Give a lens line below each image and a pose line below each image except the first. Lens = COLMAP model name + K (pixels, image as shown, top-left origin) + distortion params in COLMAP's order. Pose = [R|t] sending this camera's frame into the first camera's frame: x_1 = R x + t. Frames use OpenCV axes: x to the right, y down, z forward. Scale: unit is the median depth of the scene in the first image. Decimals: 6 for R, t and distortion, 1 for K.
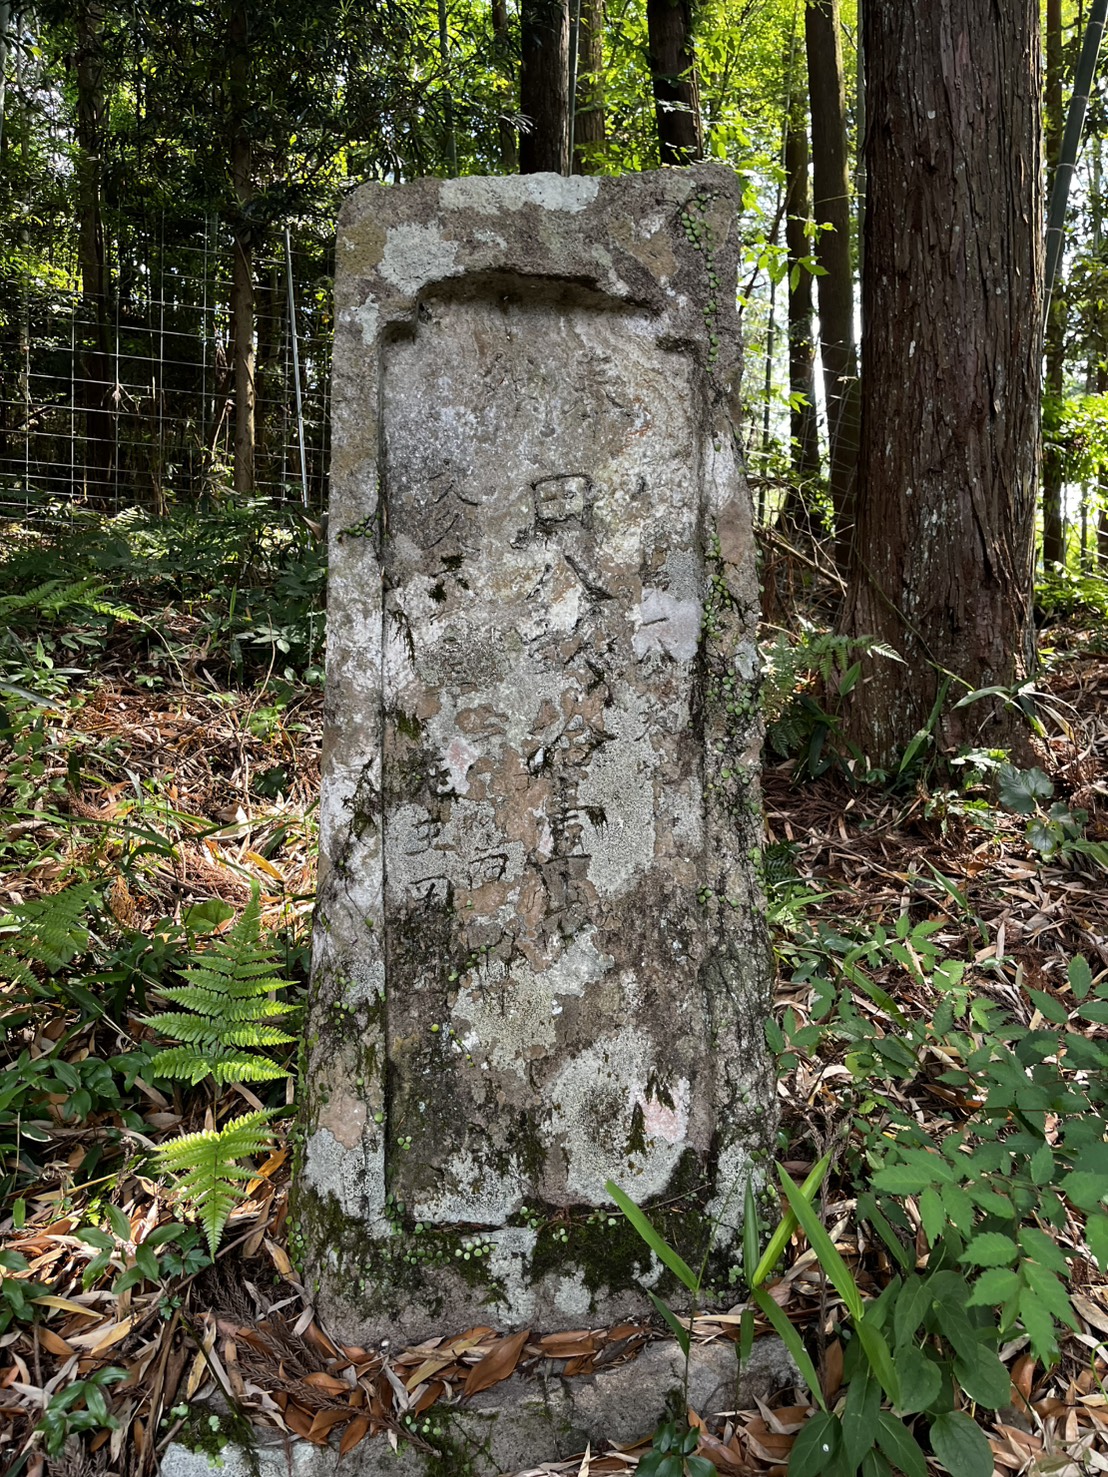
lens RADIAL K [[1126.9, 0, 591.6], [0, 1126.9, 778.4], [0, 0, 1]] dist [0.078471, -0.111937]
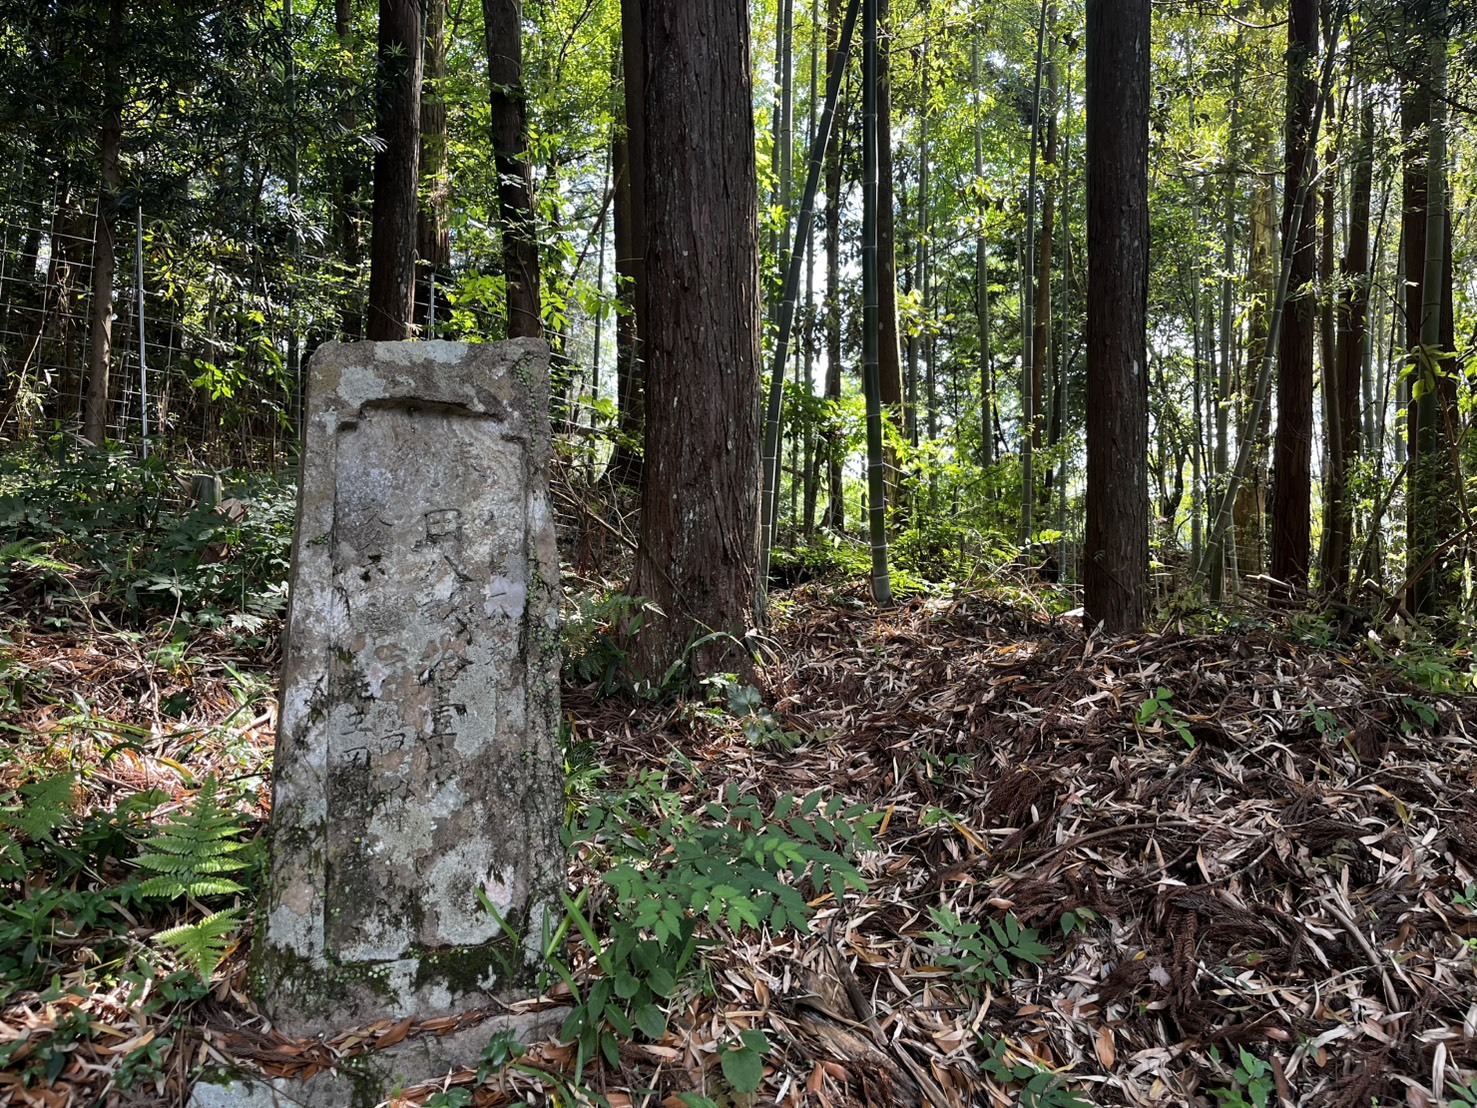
lens RADIAL K [[1126.9, 0, 736.0], [0, 1126.9, 561.5], [0, 0, 1]] dist [0.078471, -0.111937]
pose [[0.963158, 0.023229, 0.267931, -0.058163], [0.013038, 0.991058, -0.132791, 0.044146], [-0.268620, 0.131392, 0.954243, -0.754680]]
